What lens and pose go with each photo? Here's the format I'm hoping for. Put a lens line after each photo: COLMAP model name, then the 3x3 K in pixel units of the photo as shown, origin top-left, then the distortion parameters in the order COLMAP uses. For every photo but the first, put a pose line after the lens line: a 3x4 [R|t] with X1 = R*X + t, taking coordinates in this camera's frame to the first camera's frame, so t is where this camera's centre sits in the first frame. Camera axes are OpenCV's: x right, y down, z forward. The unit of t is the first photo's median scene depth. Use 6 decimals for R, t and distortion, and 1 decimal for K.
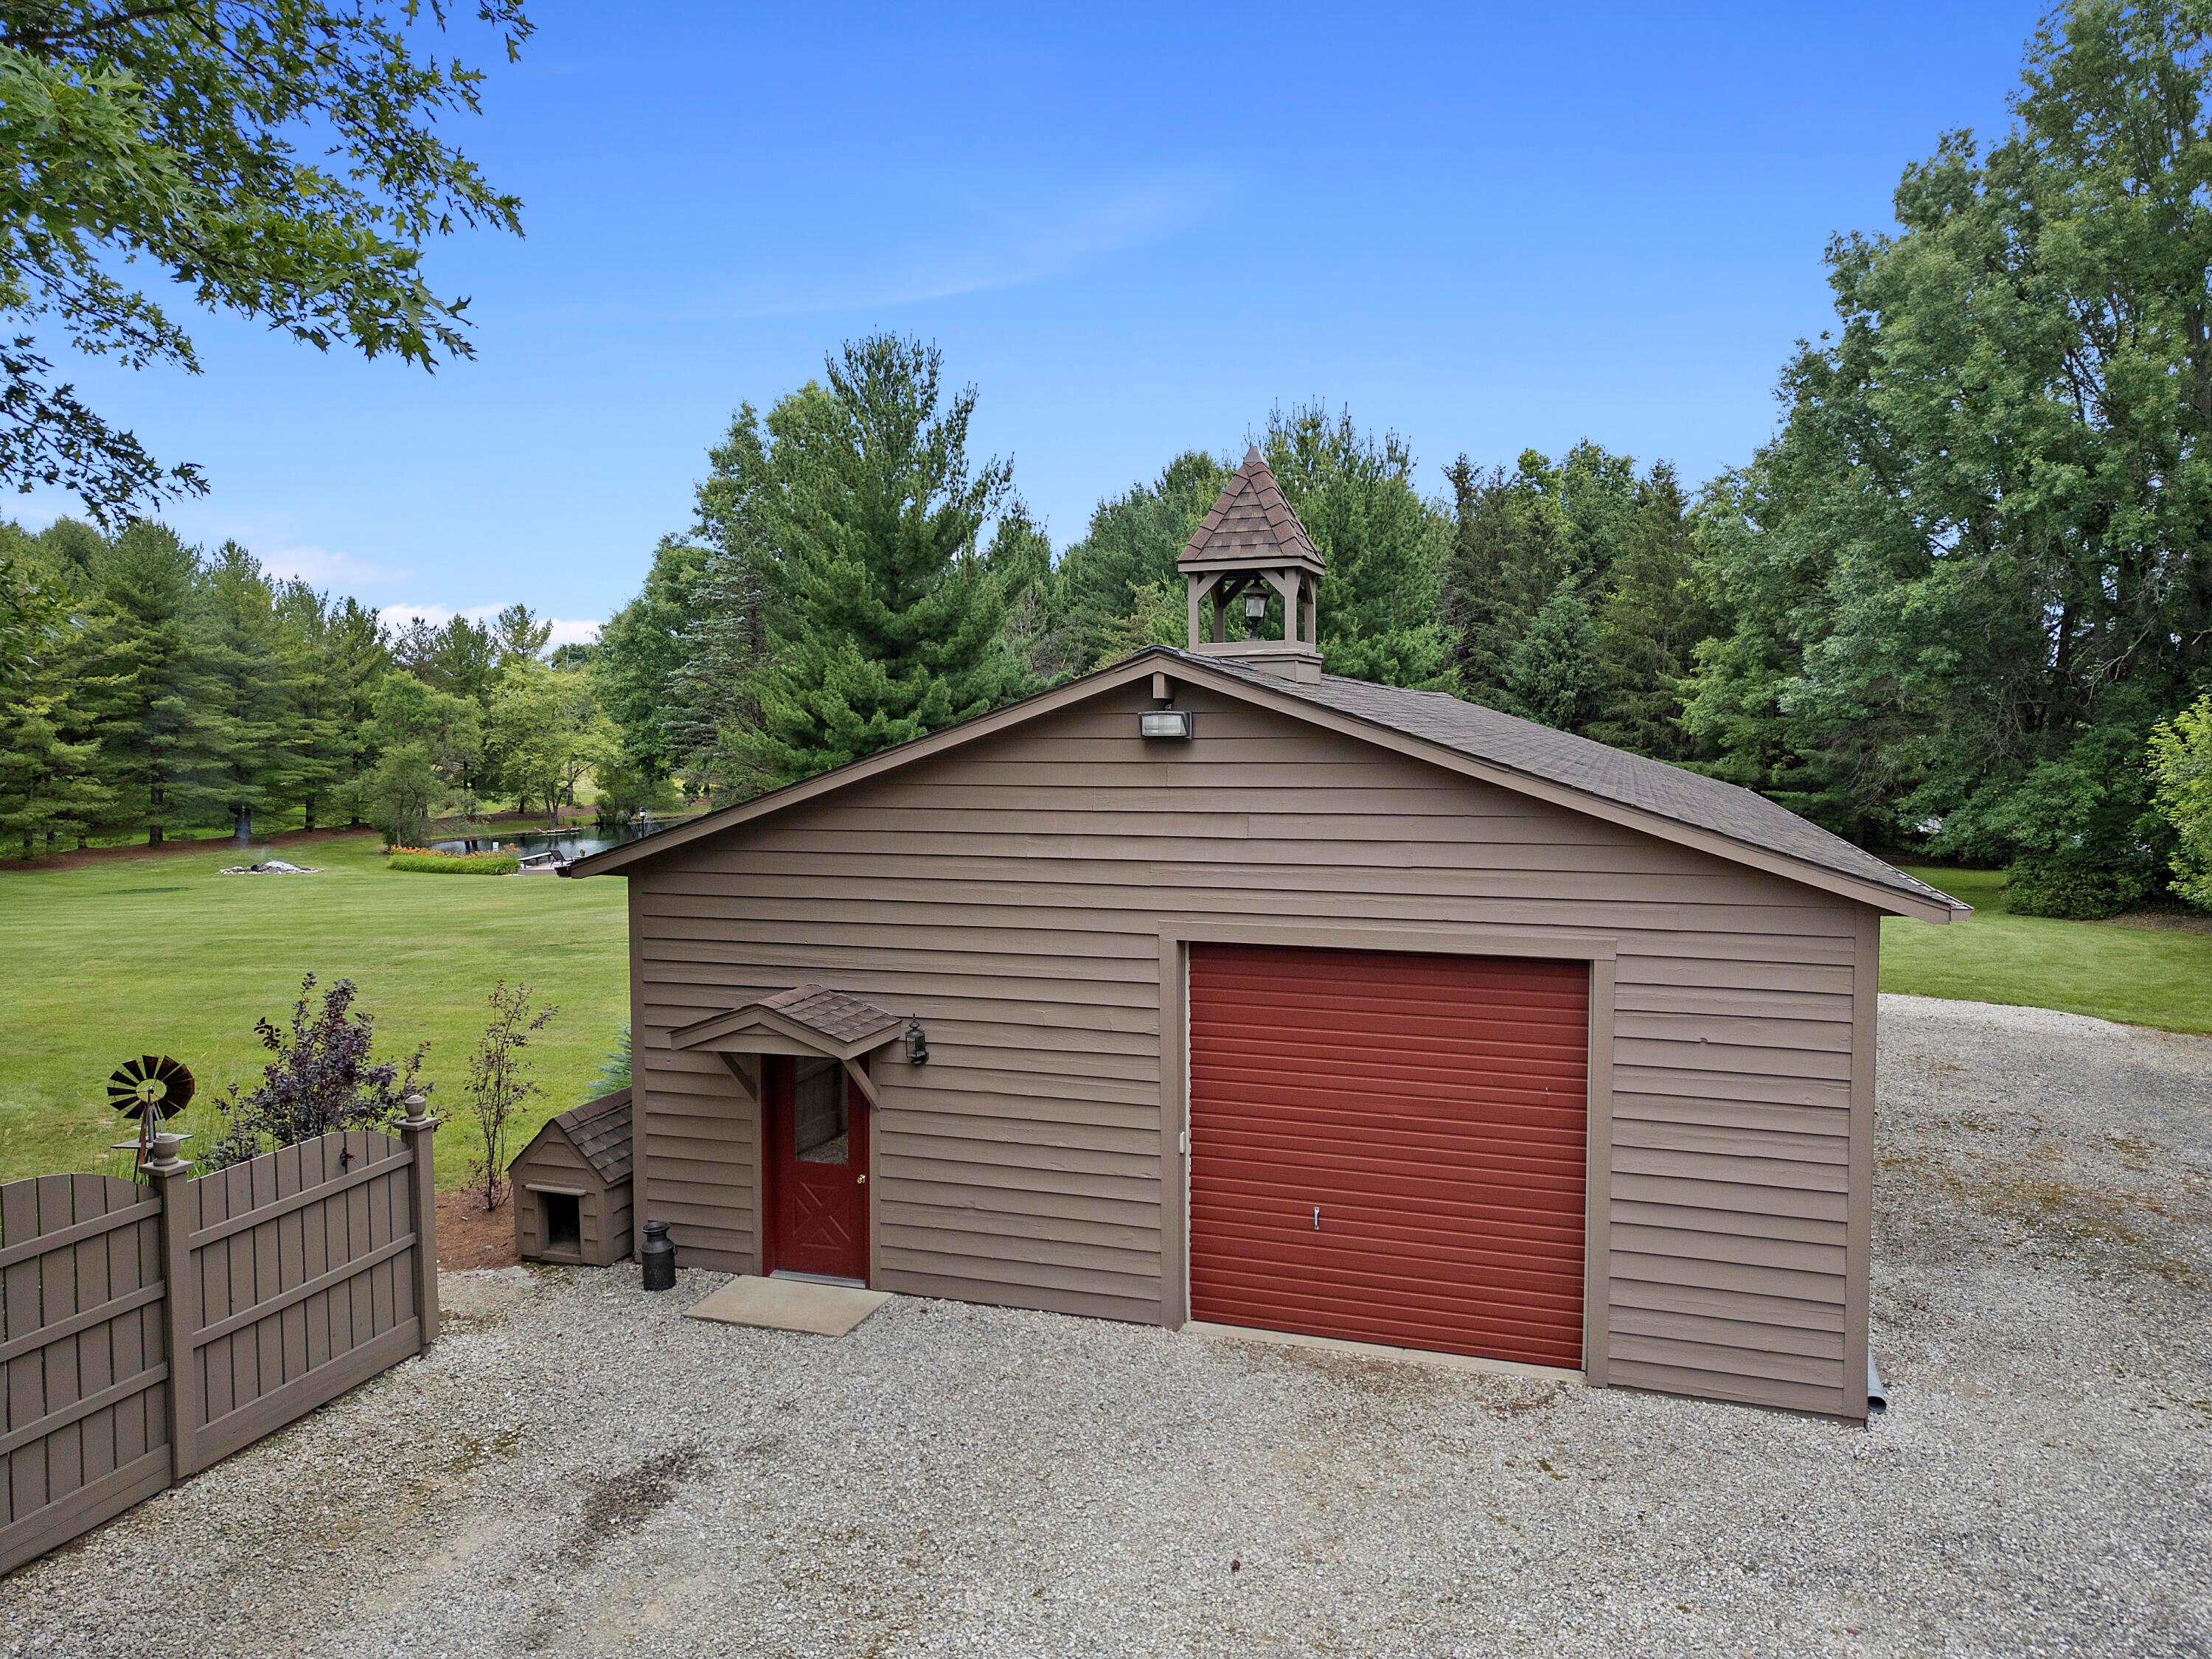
lens RADIAL K [[1556.3, 0, 1113.0], [0, 1556.3, 835.3], [0, 0, 1]] dist [0.111721, -0.115611]
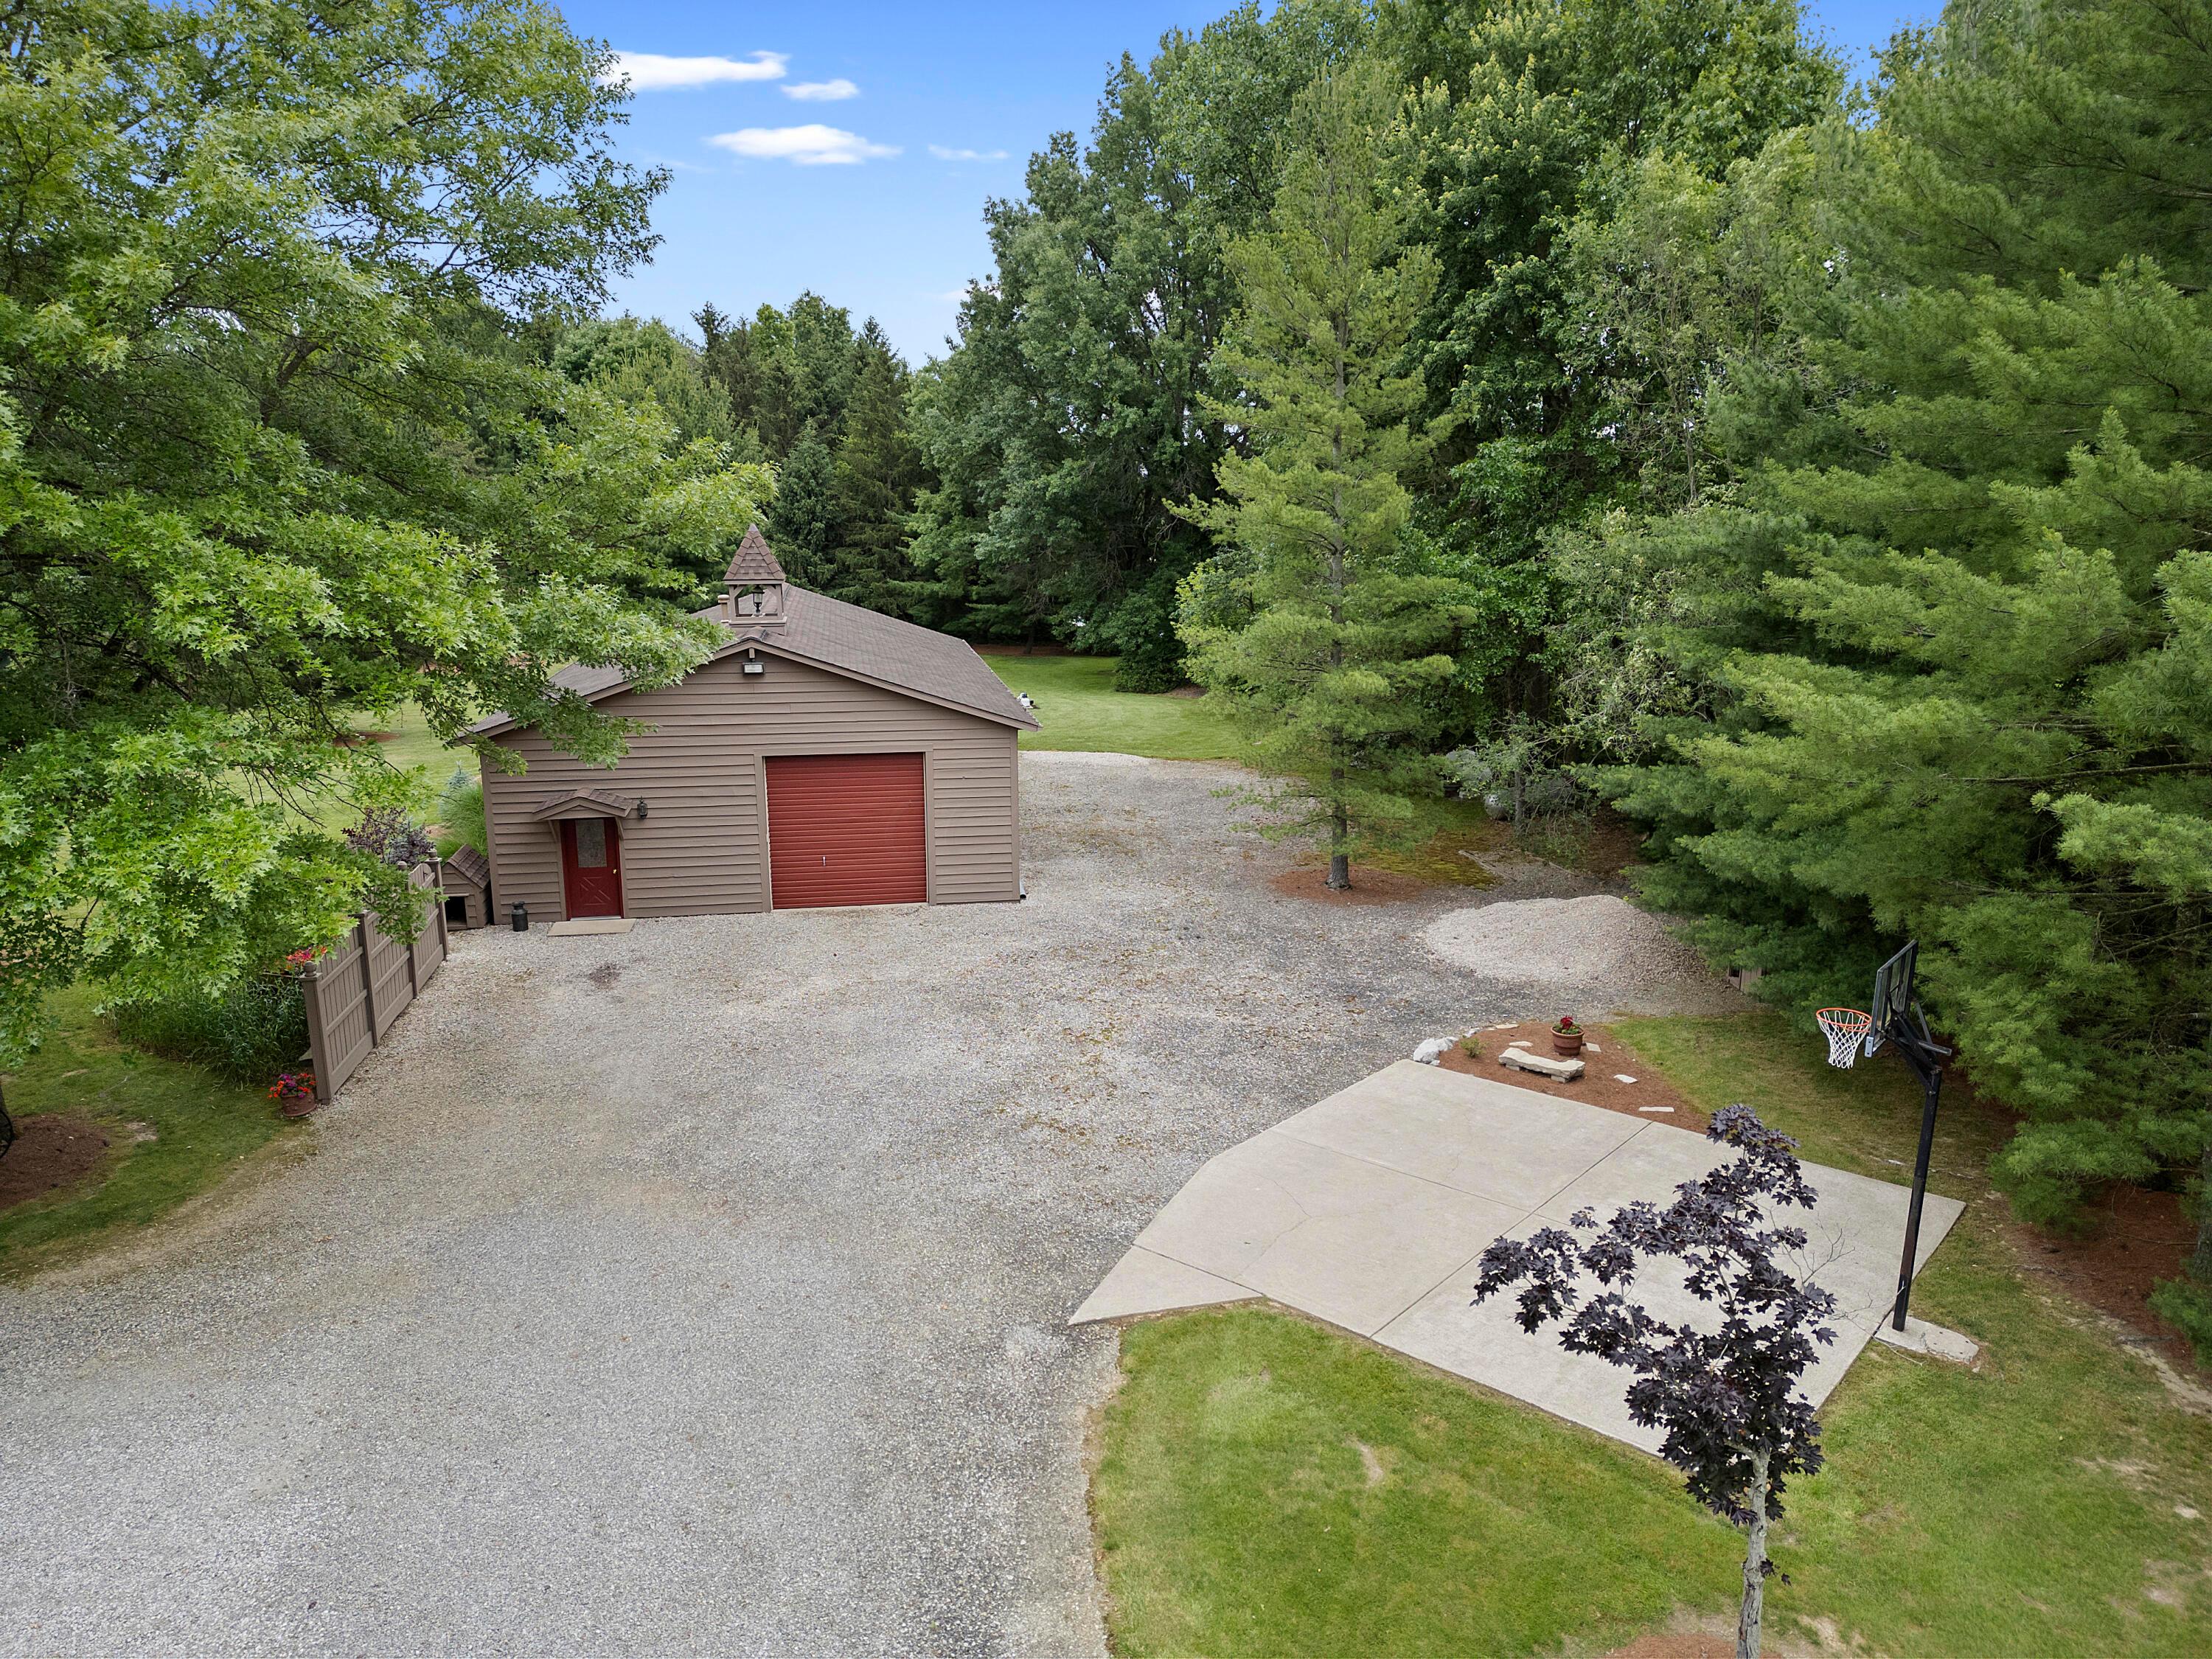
lens RADIAL K [[1556.3, 0, 1113.0], [0, 1556.3, 835.3], [0, 0, 1]] dist [0.111721, -0.115611]
pose [[0.884065, -0.099149, 0.456726, -0.171248], [0.034245, 0.988354, 0.148272, -0.043690], [-0.466107, -0.115441, 0.877164, -0.401768]]
